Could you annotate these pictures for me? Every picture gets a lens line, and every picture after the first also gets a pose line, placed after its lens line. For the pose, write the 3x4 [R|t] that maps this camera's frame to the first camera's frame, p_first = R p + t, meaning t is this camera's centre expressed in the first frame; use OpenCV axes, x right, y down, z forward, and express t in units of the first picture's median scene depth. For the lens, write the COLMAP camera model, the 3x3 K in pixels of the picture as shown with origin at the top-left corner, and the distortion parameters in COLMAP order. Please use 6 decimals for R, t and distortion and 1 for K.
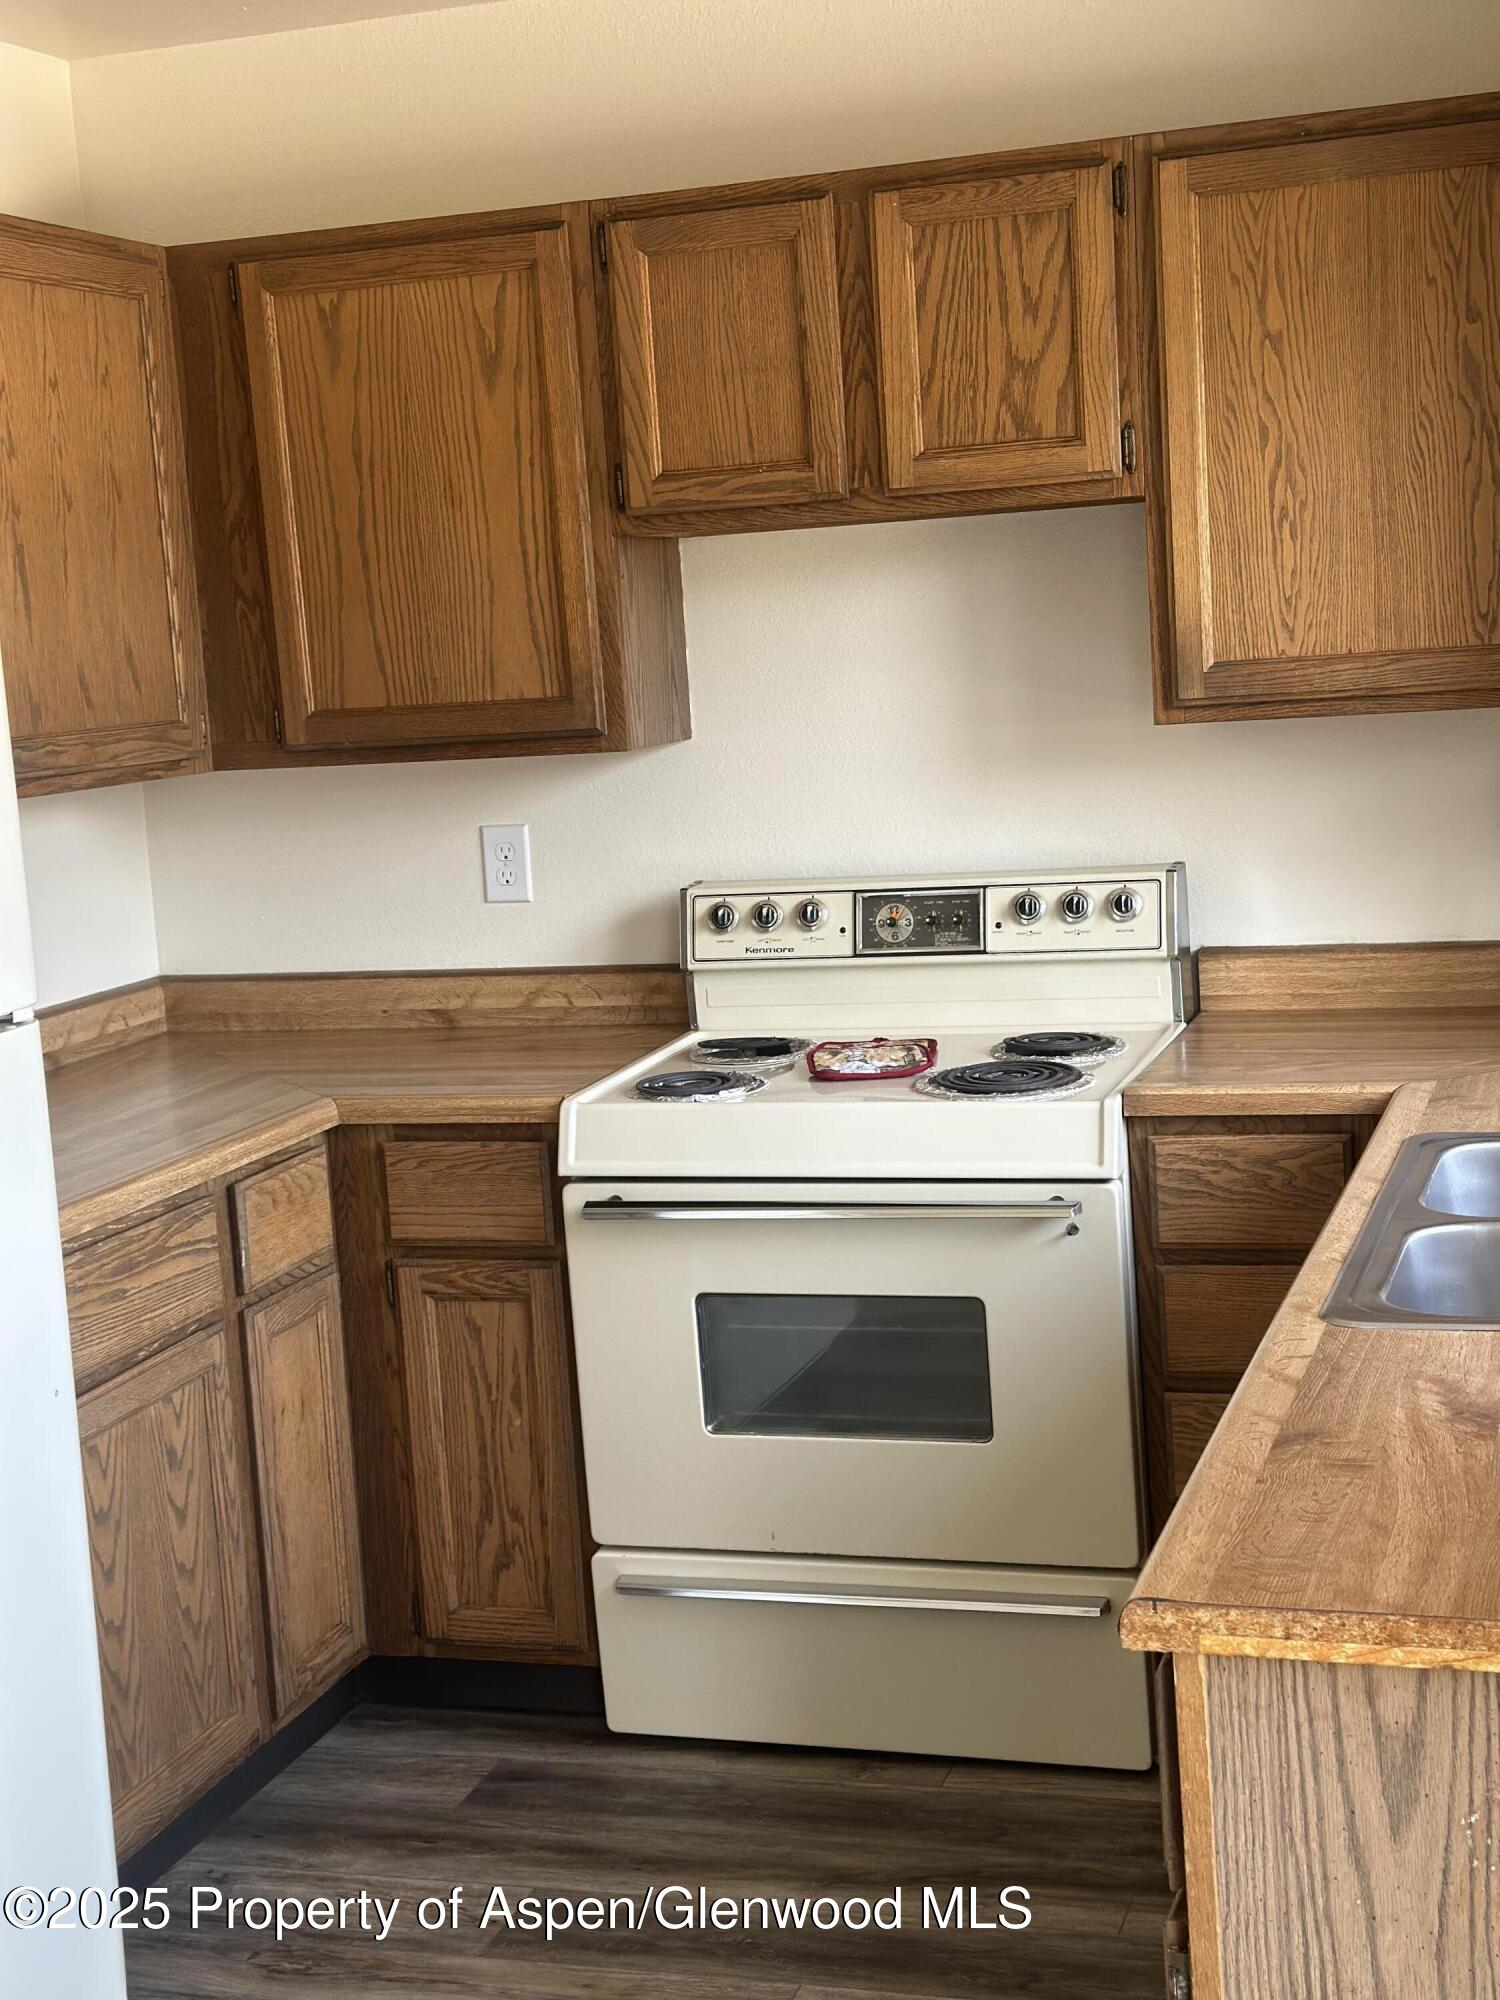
lens RADIAL K [[2800.3, 0, 775.8], [0, 2800.3, 998.3], [0, 0, 1]] dist [0.205942, -0.361195]
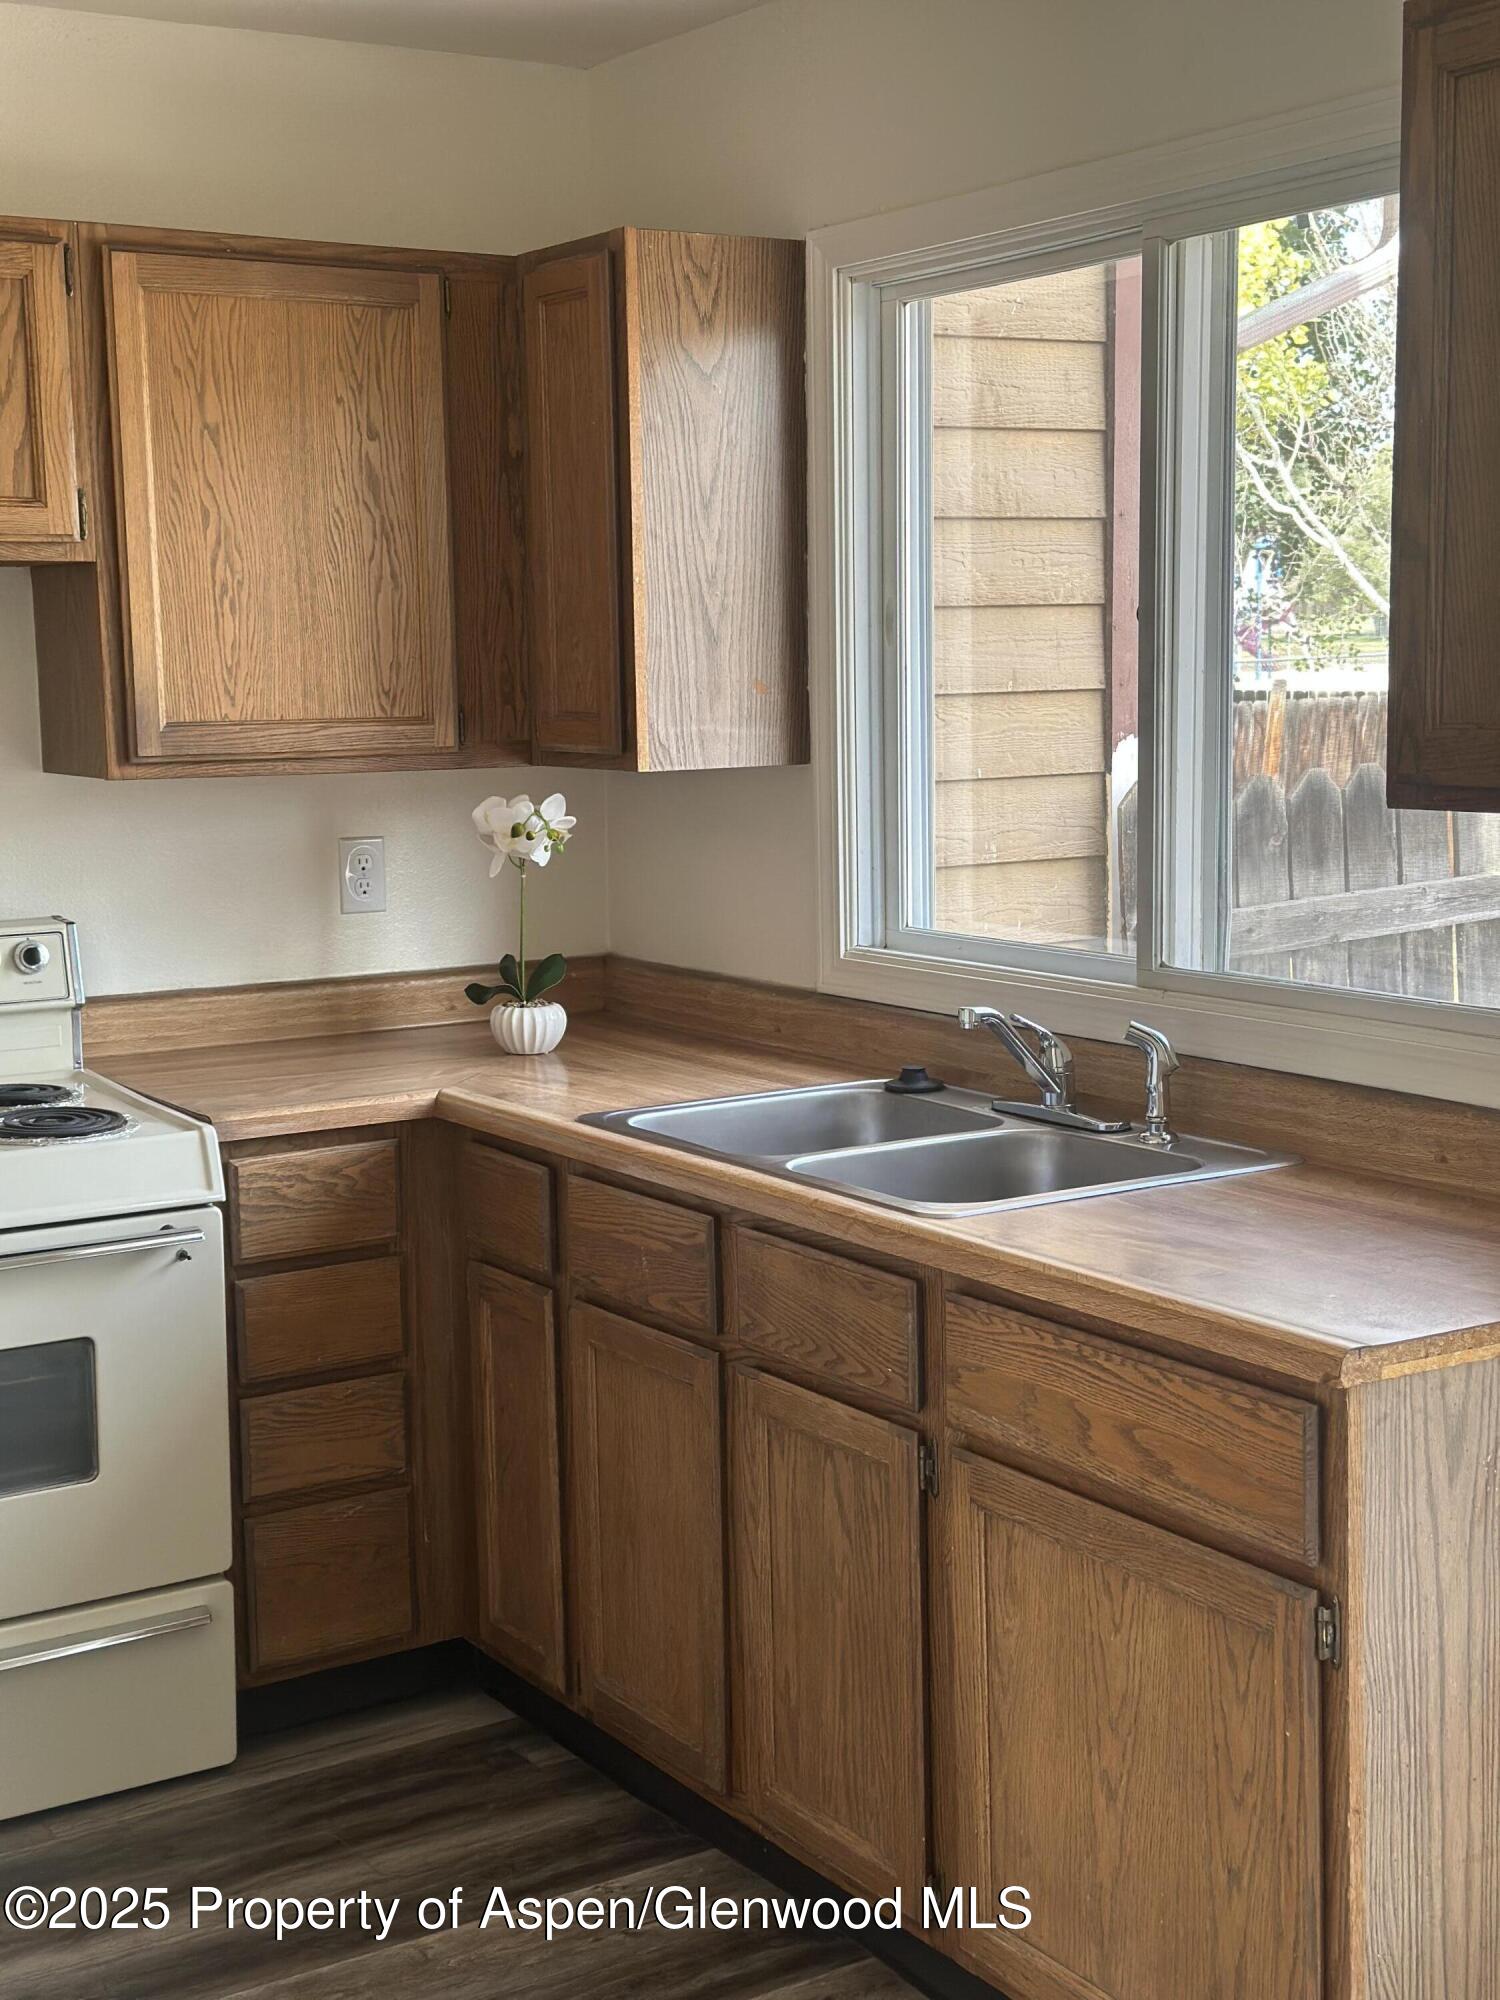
lens RADIAL K [[2800.3, 0, 775.8], [0, 2800.3, 998.3], [0, 0, 1]] dist [0.205942, -0.361195]
pose [[0.645523, -0.041486, 0.762614, -0.530885], [0.077057, 0.996966, -0.010992, 0.015074], [-0.759844, 0.065861, 0.646761, 0.141004]]
